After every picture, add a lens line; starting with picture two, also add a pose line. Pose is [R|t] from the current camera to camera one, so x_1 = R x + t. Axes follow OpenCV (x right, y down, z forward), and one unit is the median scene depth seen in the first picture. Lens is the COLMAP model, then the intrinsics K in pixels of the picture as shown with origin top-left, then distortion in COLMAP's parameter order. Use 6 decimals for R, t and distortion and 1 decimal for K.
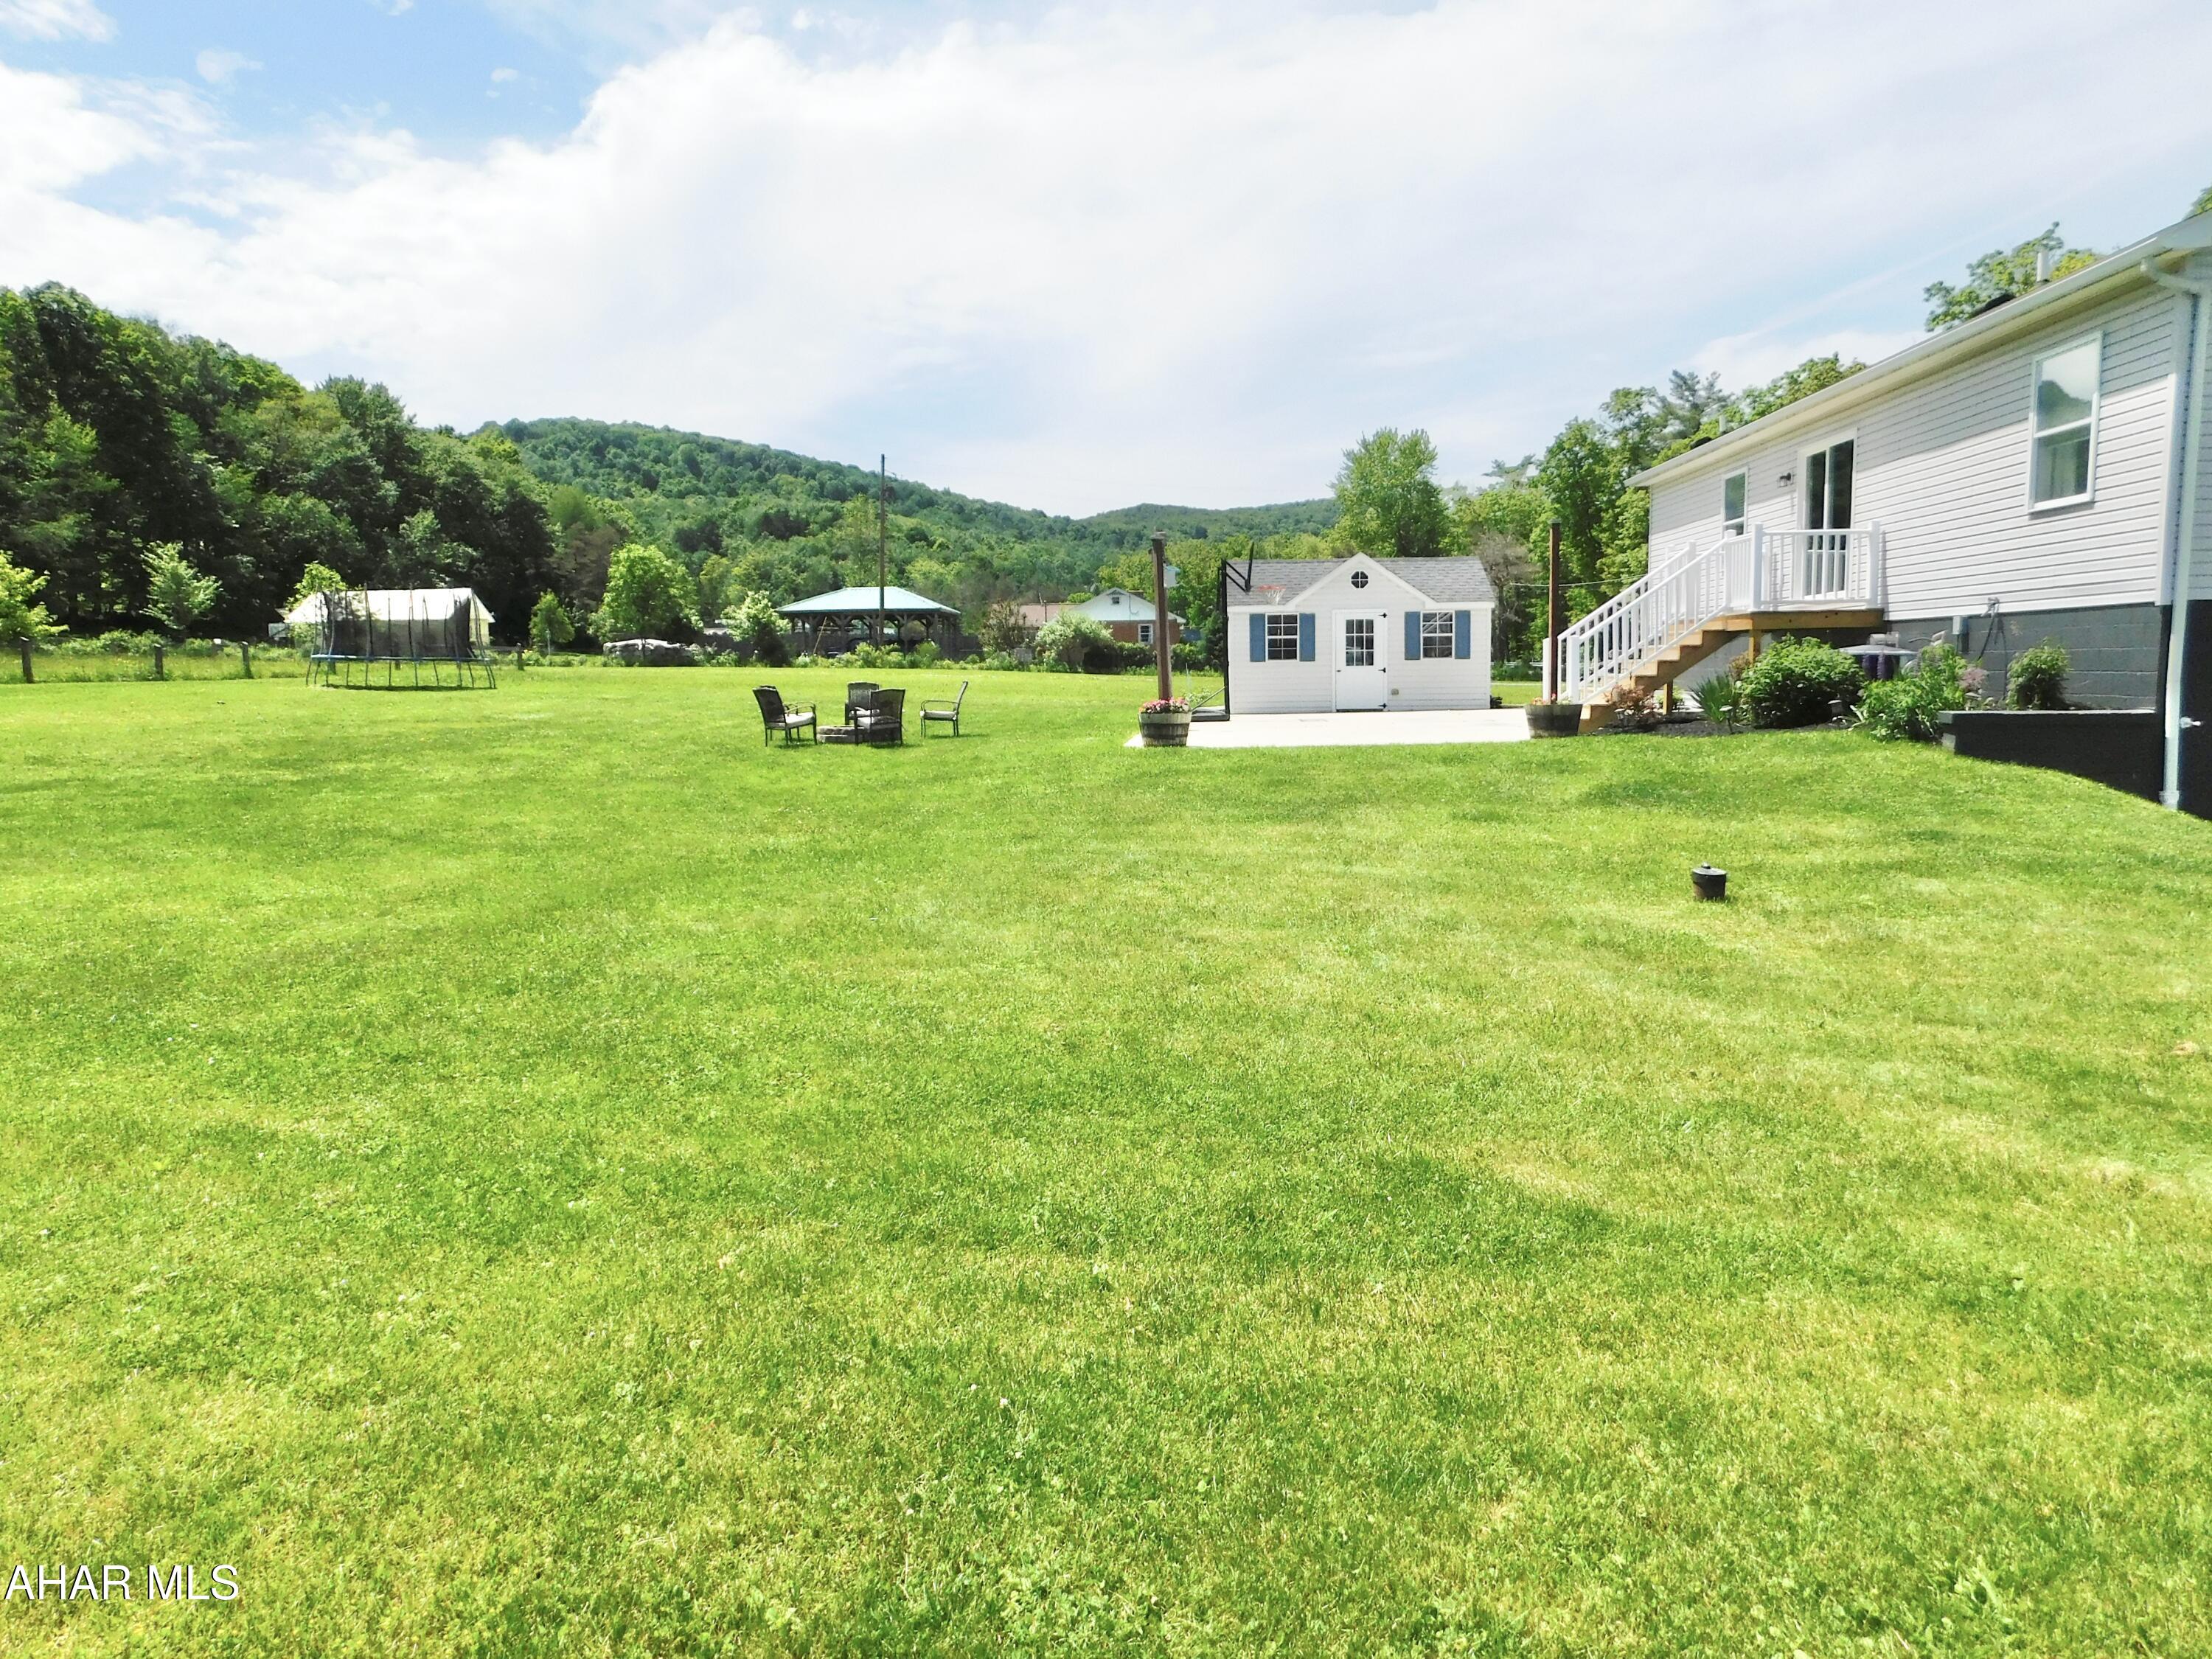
lens RADIAL K [[1479.7, 0, 1095.6], [0, 1479.7, 830.5], [0, 0, 1]] dist [-0.084924, 0.078817]
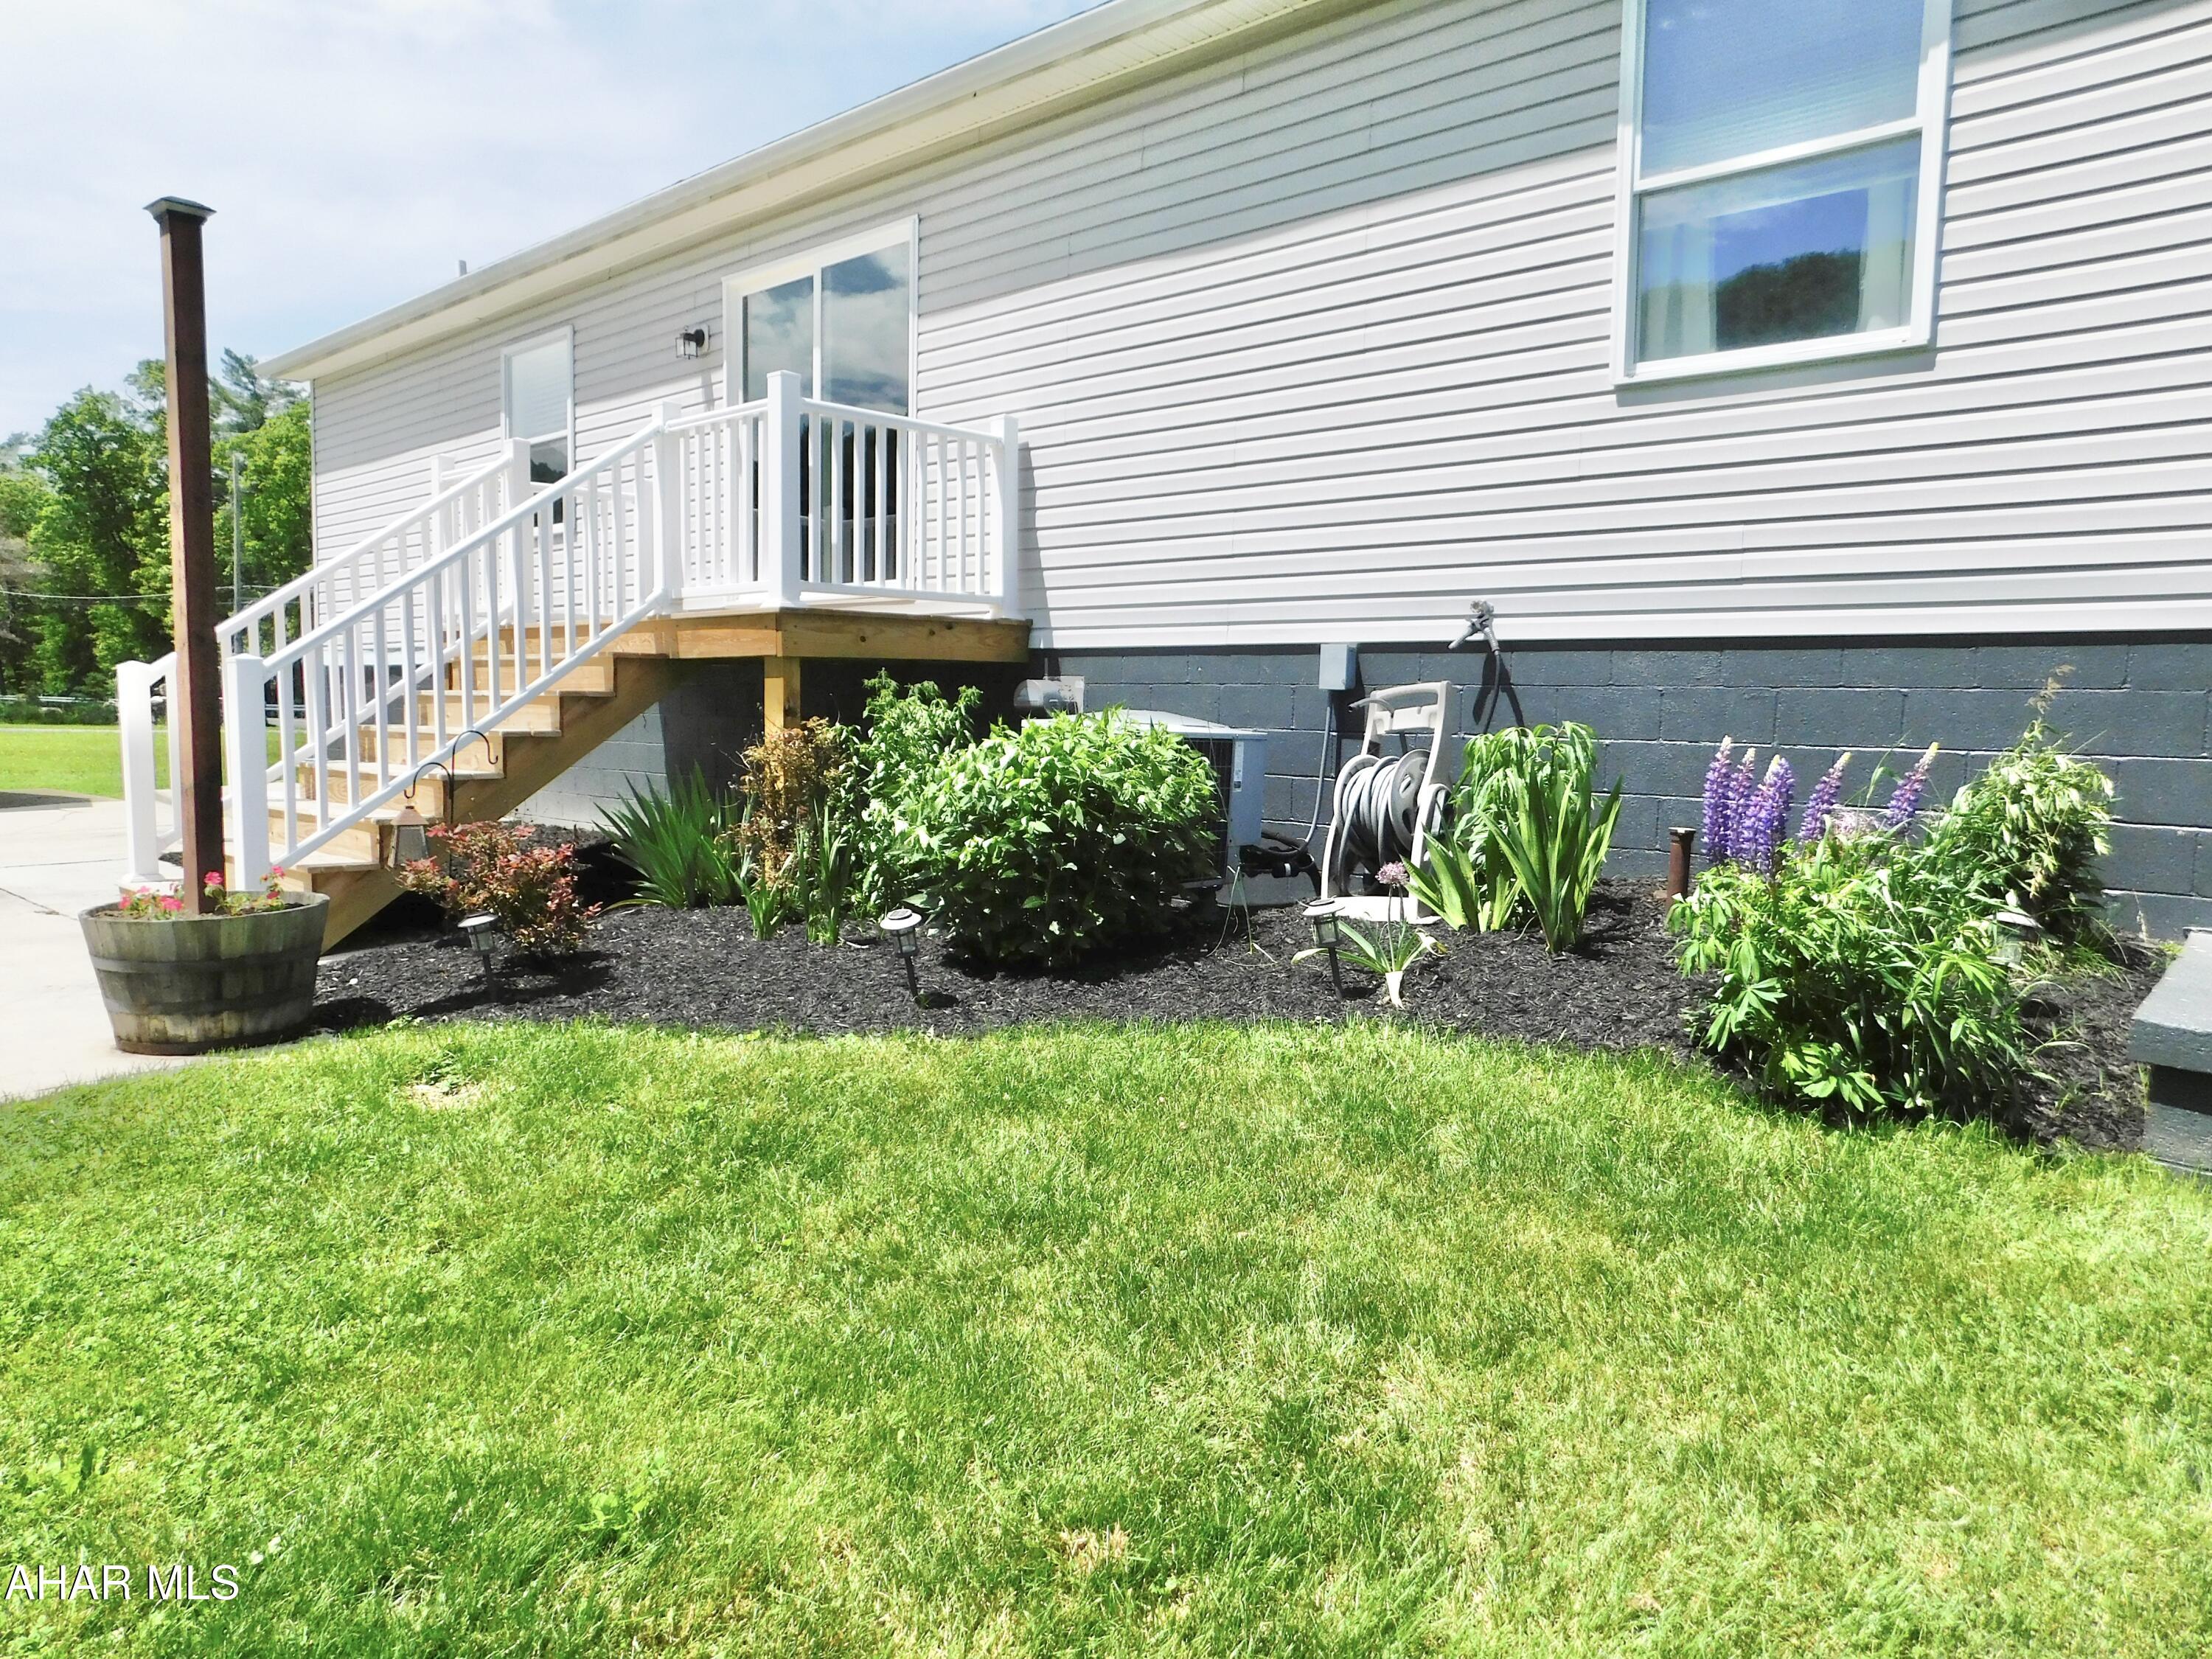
lens RADIAL K [[1479.7, 0, 1095.6], [0, 1479.7, 830.5], [0, 0, 1]] dist [-0.084924, 0.078817]
pose [[0.607451, -0.043172, 0.793183, 0.169652], [0.064198, 0.997924, 0.005151, -0.077230], [-0.791759, 0.047791, 0.608961, 0.606697]]
